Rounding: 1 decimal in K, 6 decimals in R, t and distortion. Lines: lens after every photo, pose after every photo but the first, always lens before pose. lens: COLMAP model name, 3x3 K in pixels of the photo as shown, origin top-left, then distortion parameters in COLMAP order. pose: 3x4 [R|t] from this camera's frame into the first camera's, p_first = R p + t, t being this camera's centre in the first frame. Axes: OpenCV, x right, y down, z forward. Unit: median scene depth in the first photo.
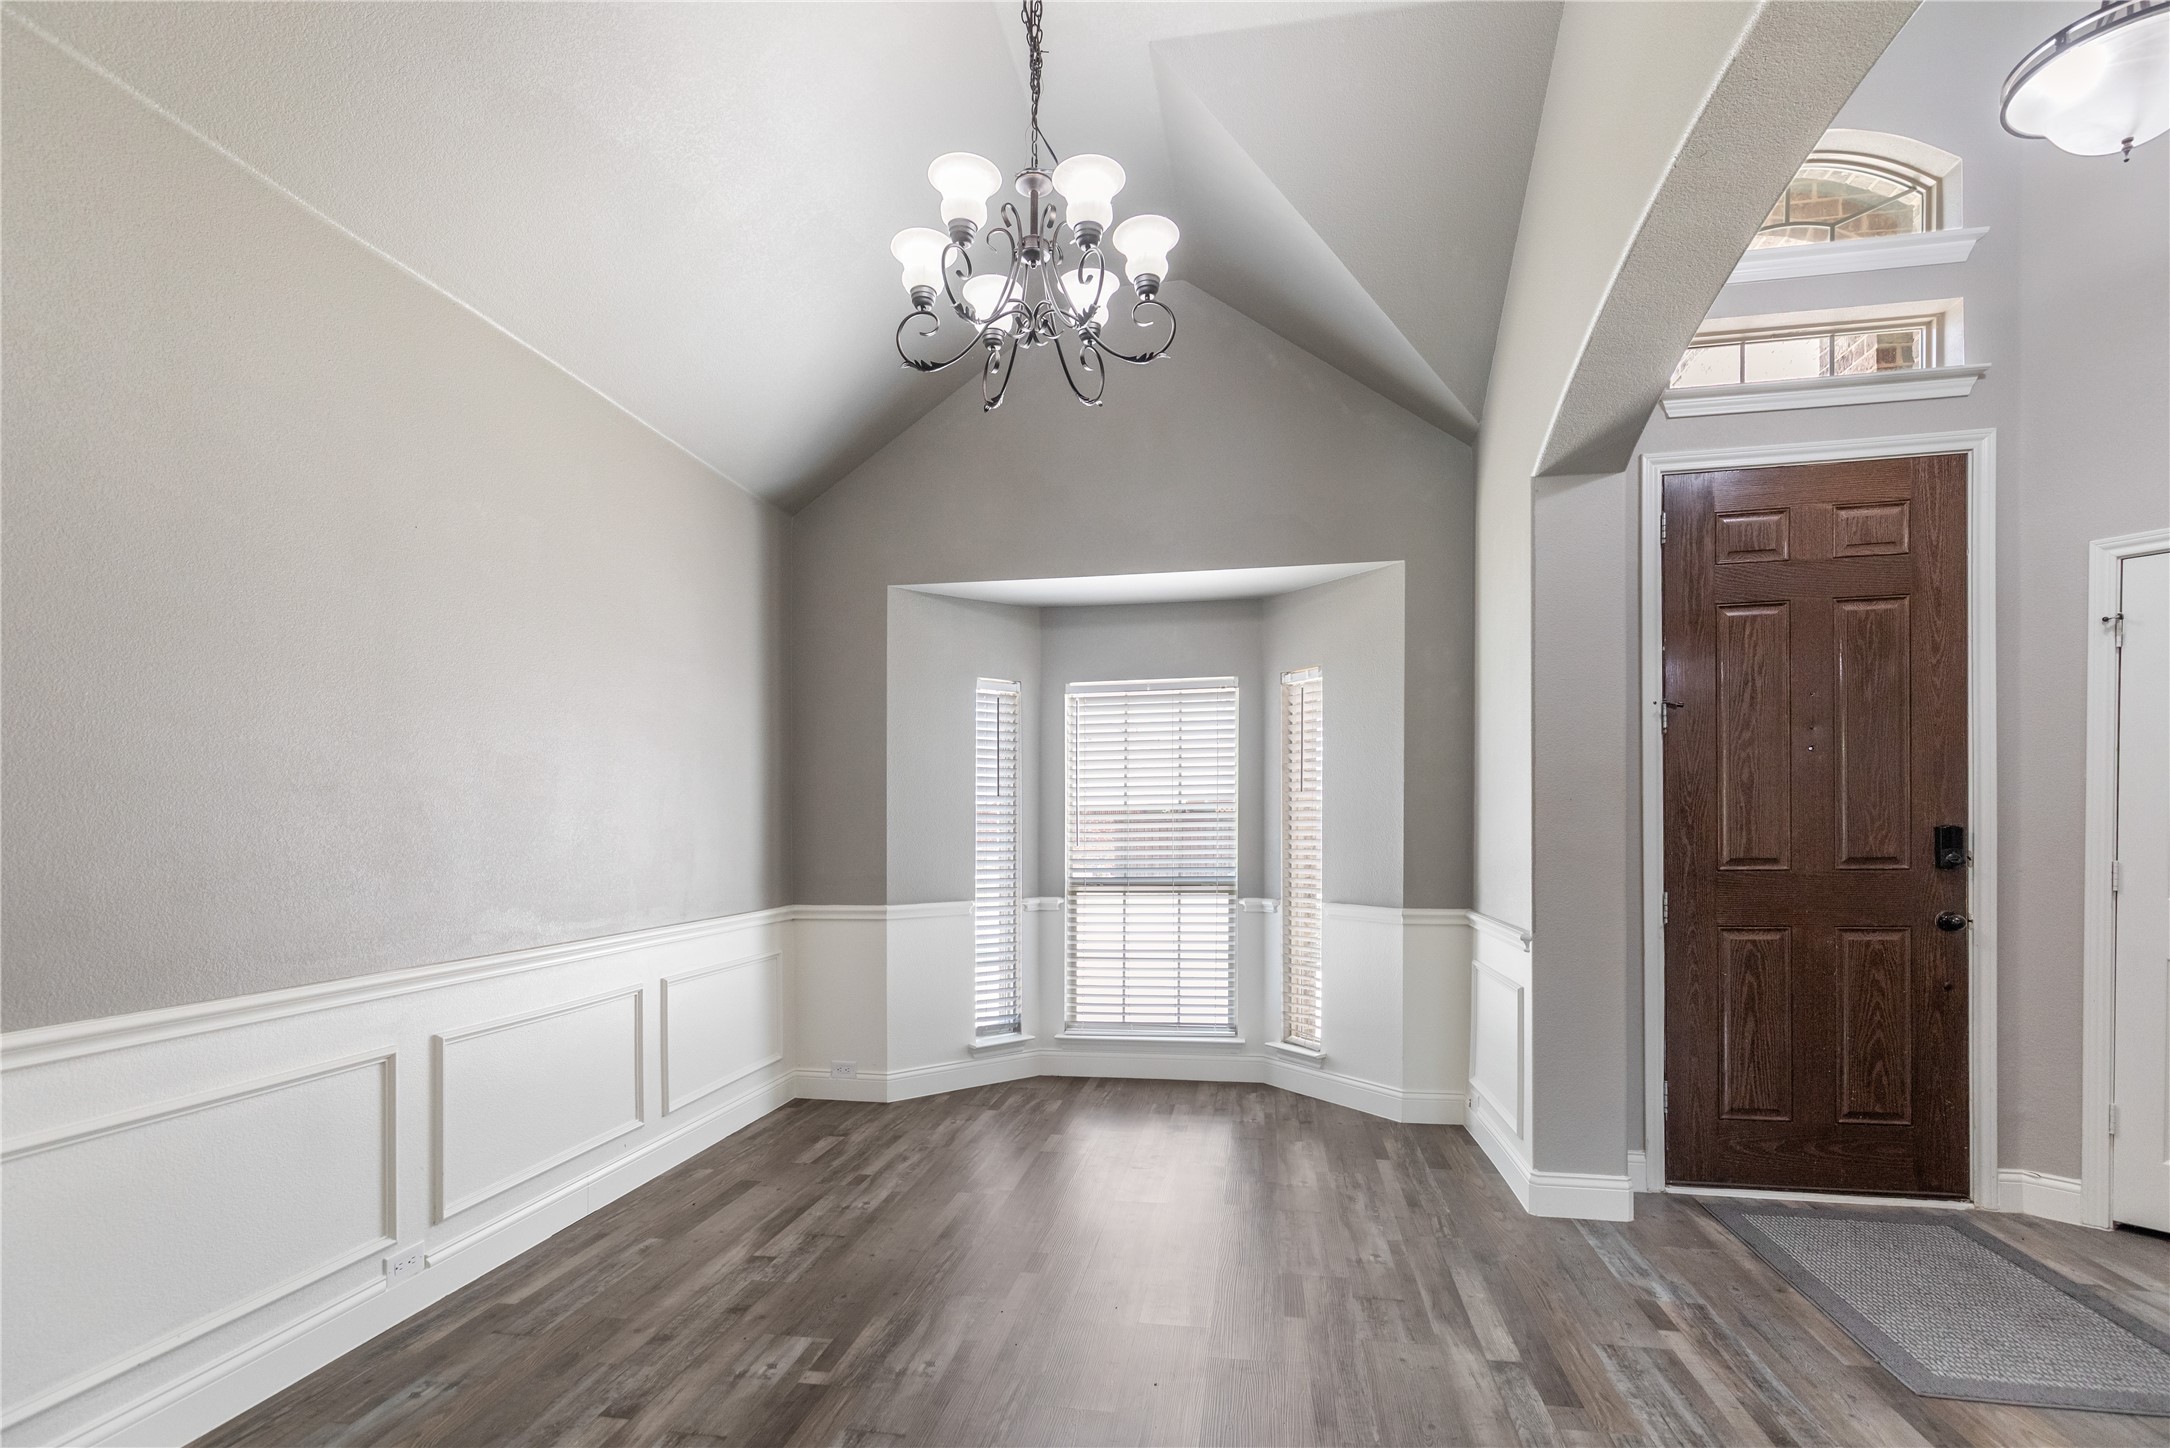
lens RADIAL K [[1015.5, 0, 1086.1], [0, 1015.5, 817.3], [0, 0, 1]] dist [0.005294, -0.000673]
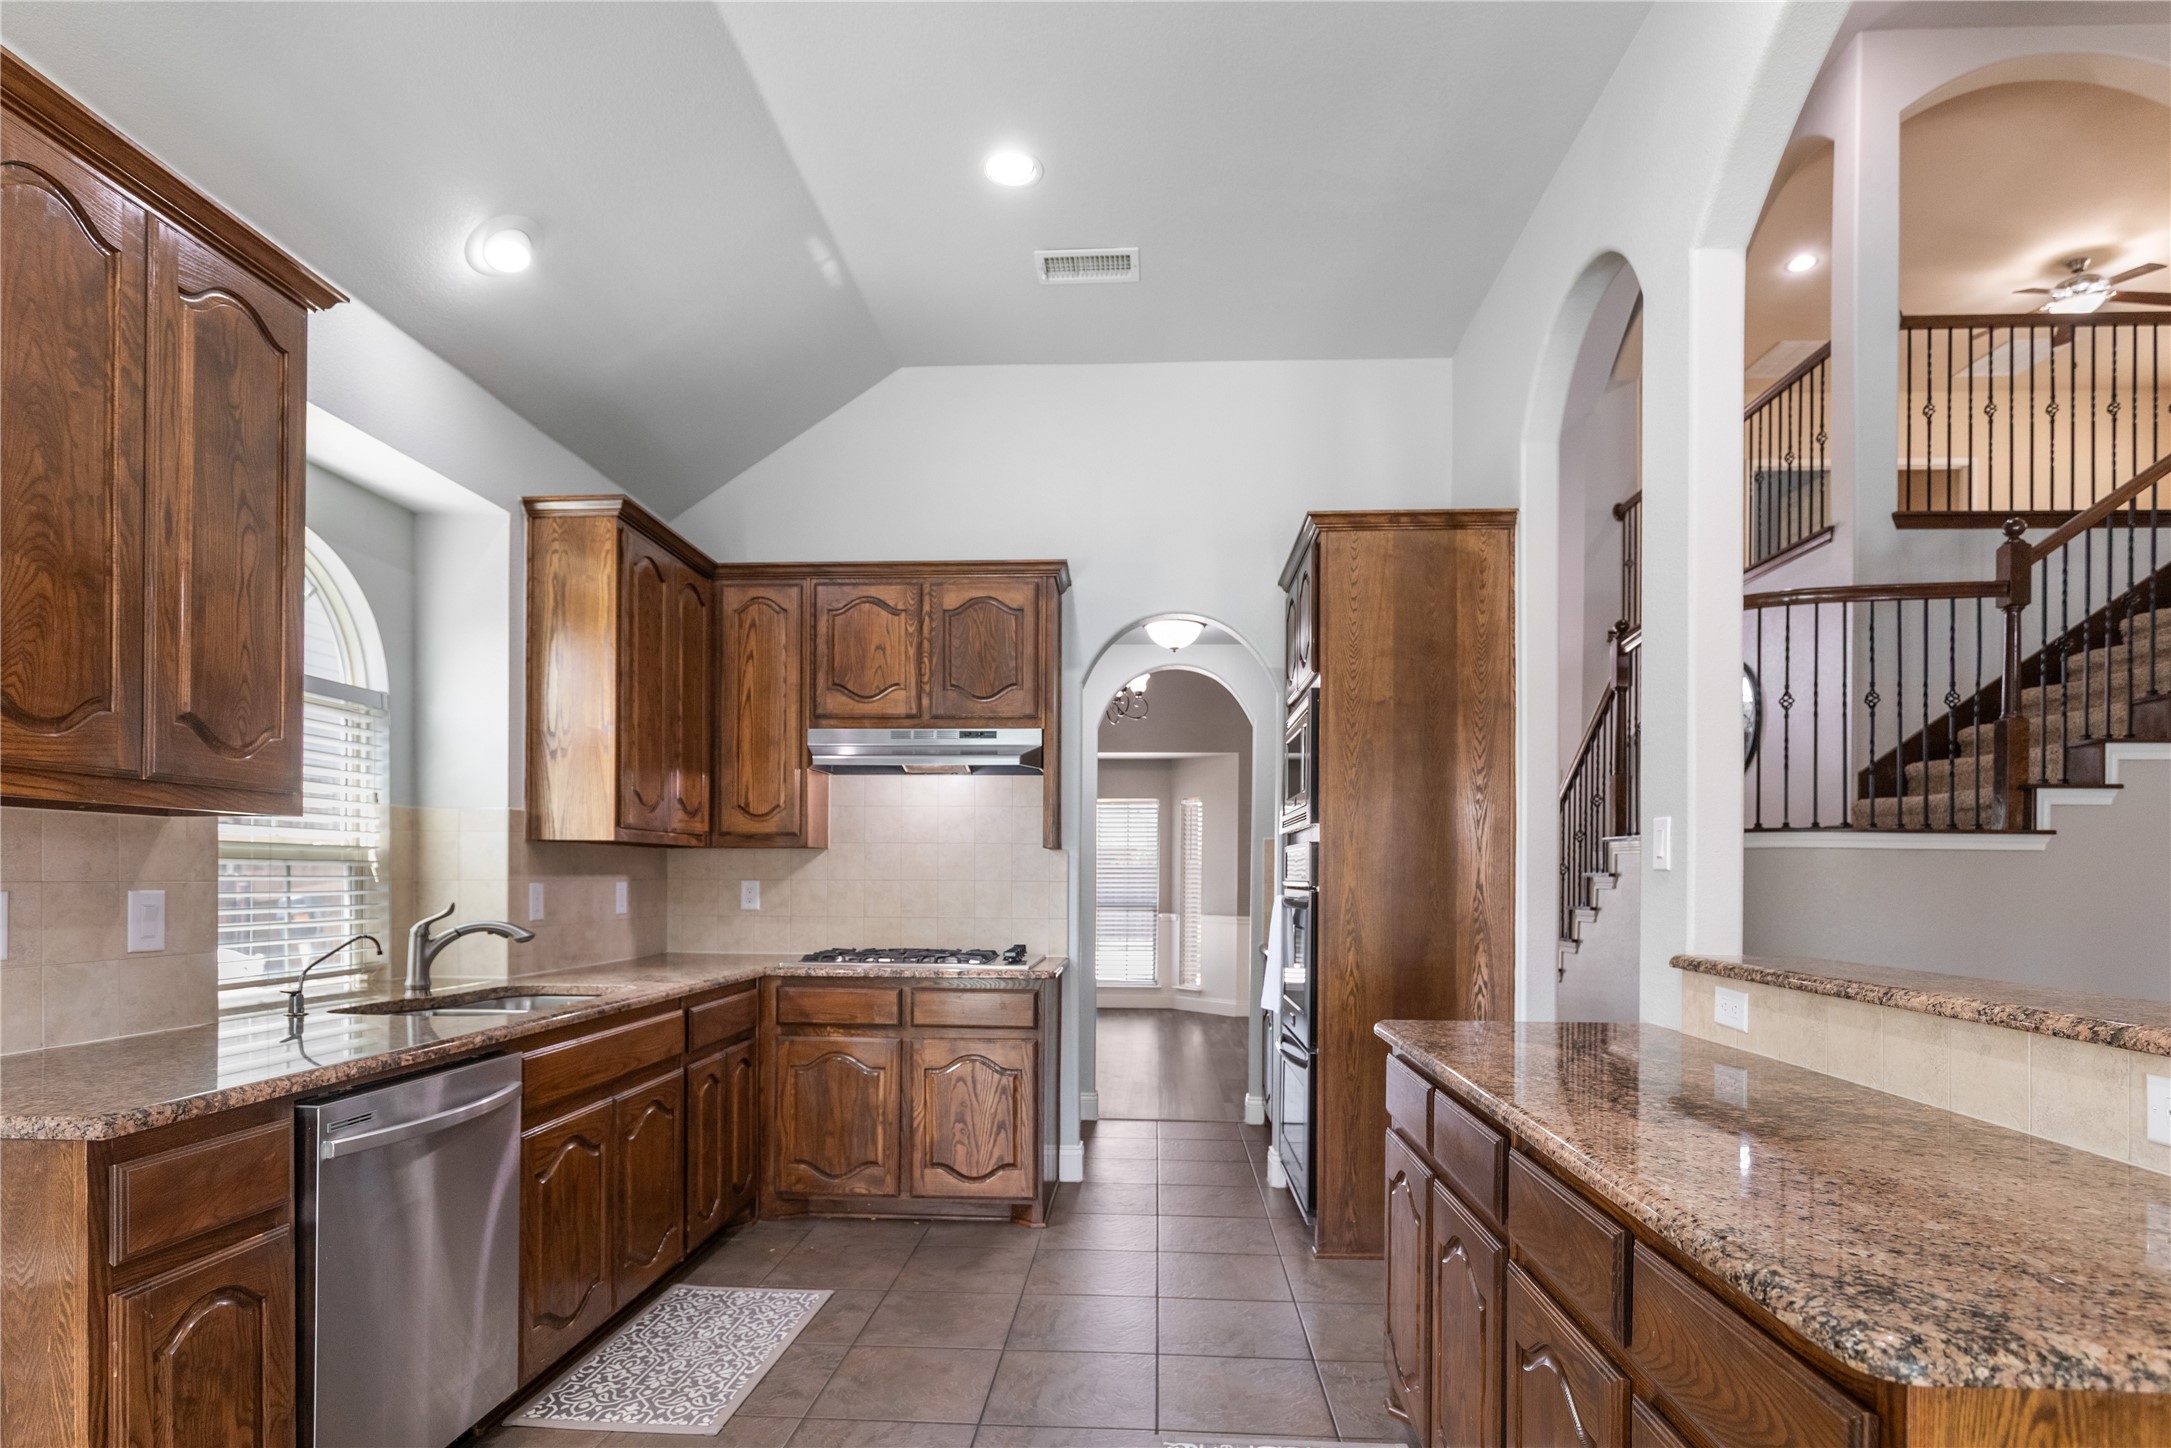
lens RADIAL K [[1109.1, 0, 1097.2], [0, 1109.1, 876.1], [0, 0, 1]] dist [-0.003705, -0.004844]
pose [[0.993106, 0.008356, 0.116918, -0.237241], [-0.008799, 0.999956, 0.003274, 0.002082], [-0.116885, -0.004280, 0.993136, -1.208247]]
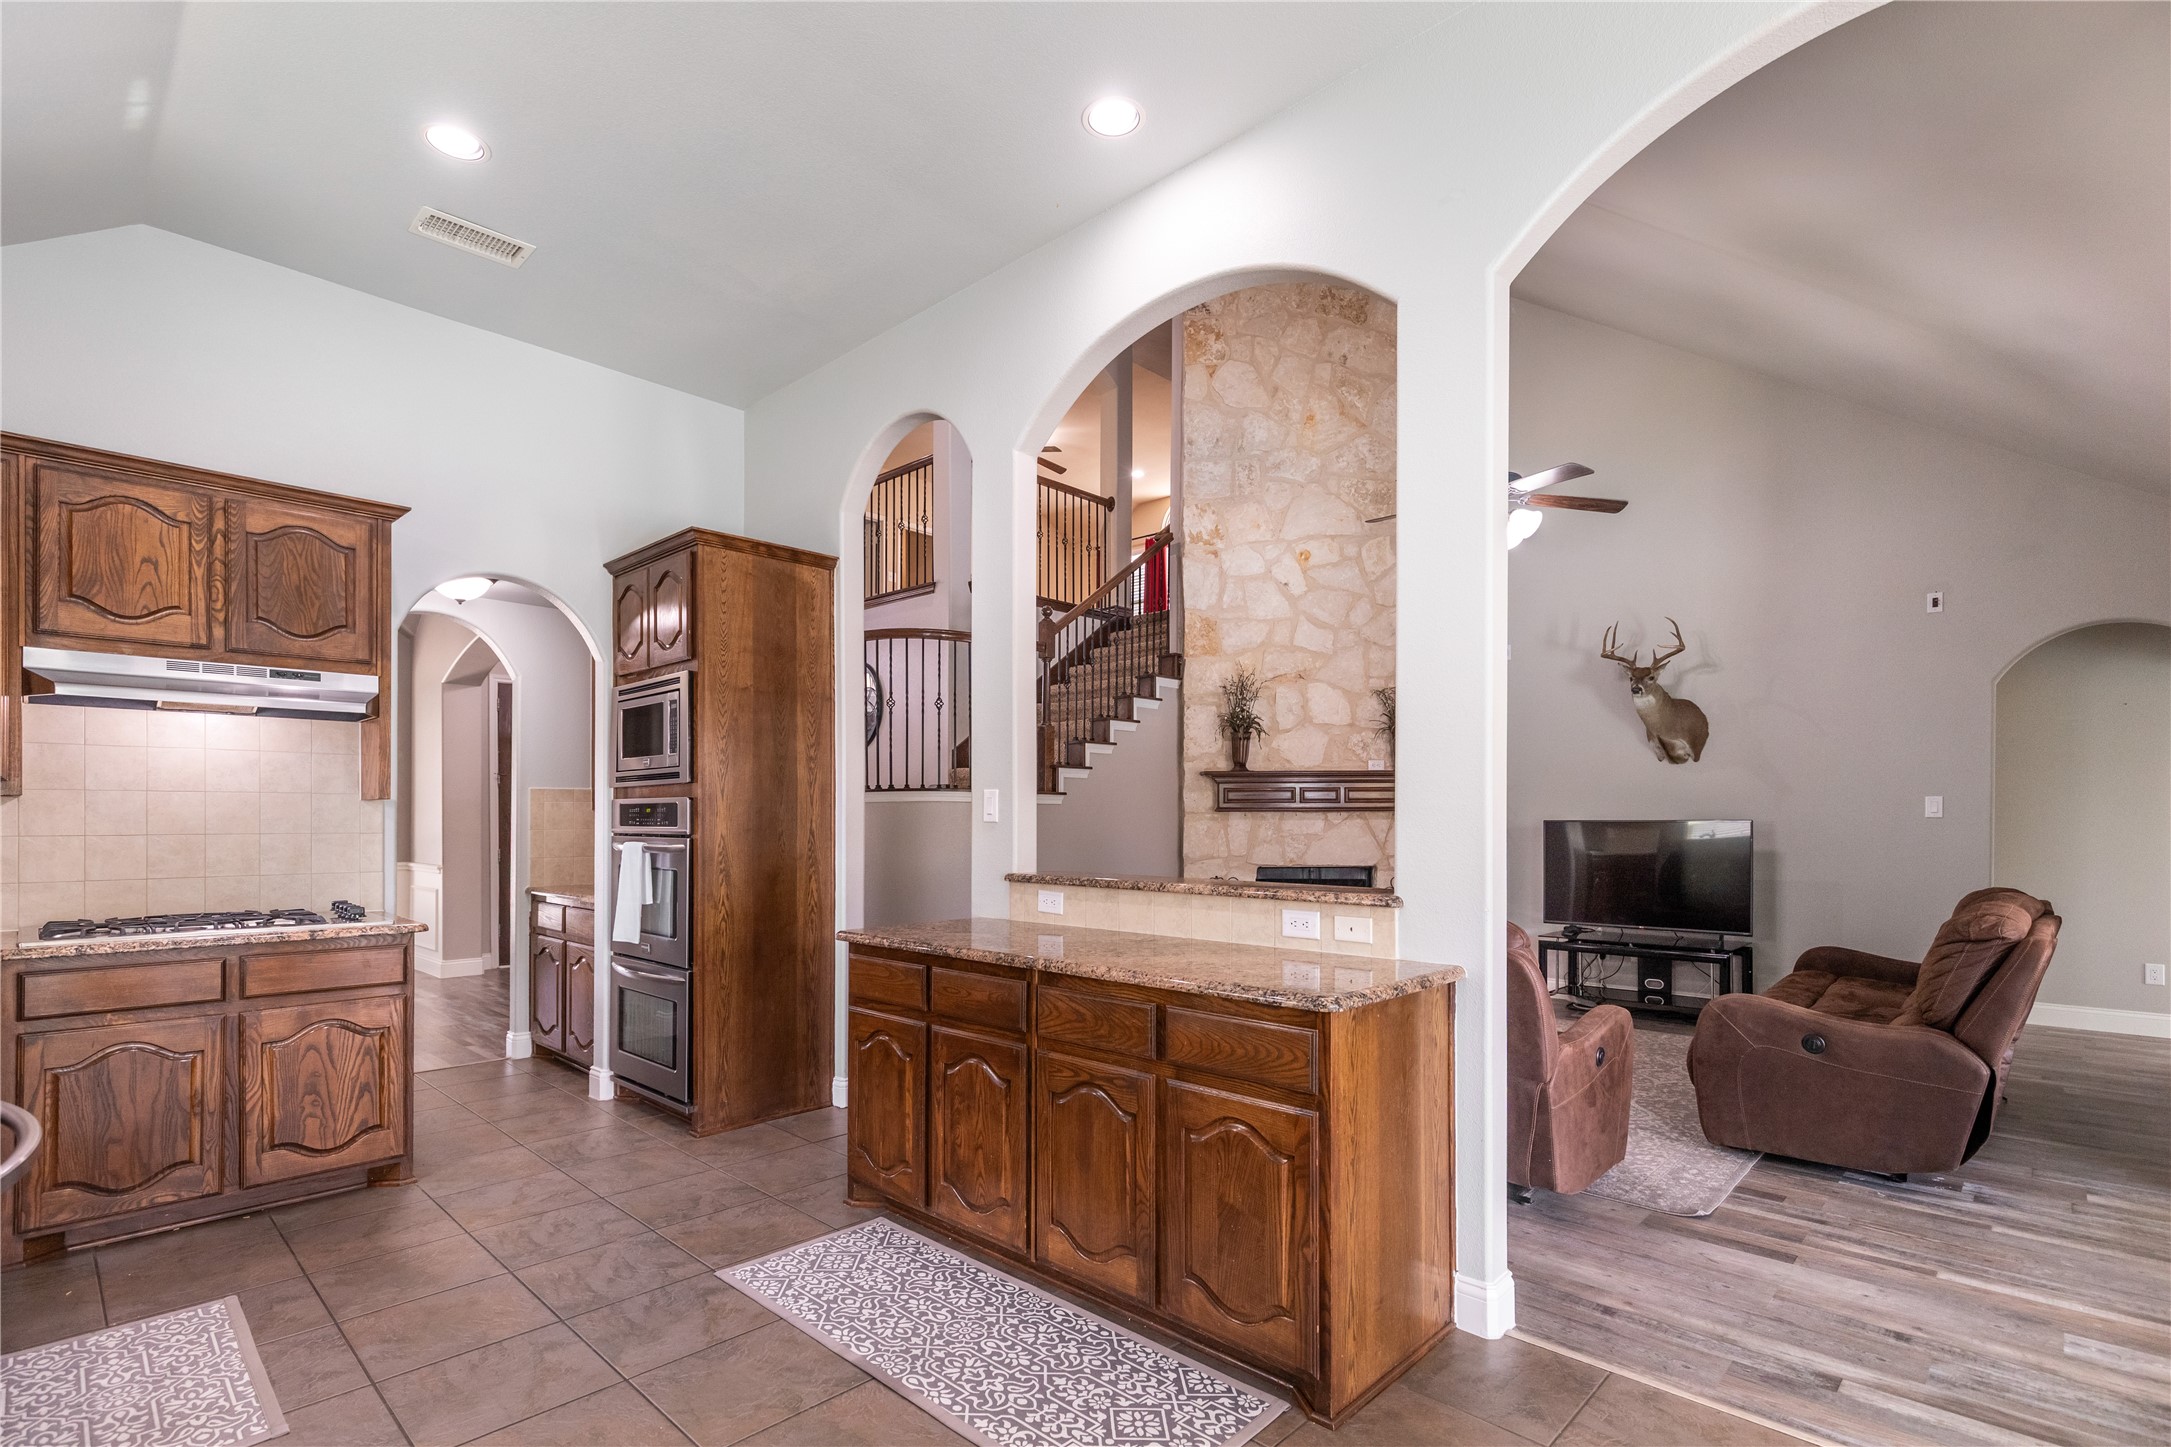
lens RADIAL K [[1016.0, 0, 1065.2], [0, 1016.0, 821.1], [0, 0, 1]] dist [0.005294, -0.000673]
pose [[0.568651, -0.000922, 0.822578, -0.537851], [-0.003965, 0.999985, 0.003862, -0.005656], [-0.822569, -0.005458, 0.568639, -1.209405]]
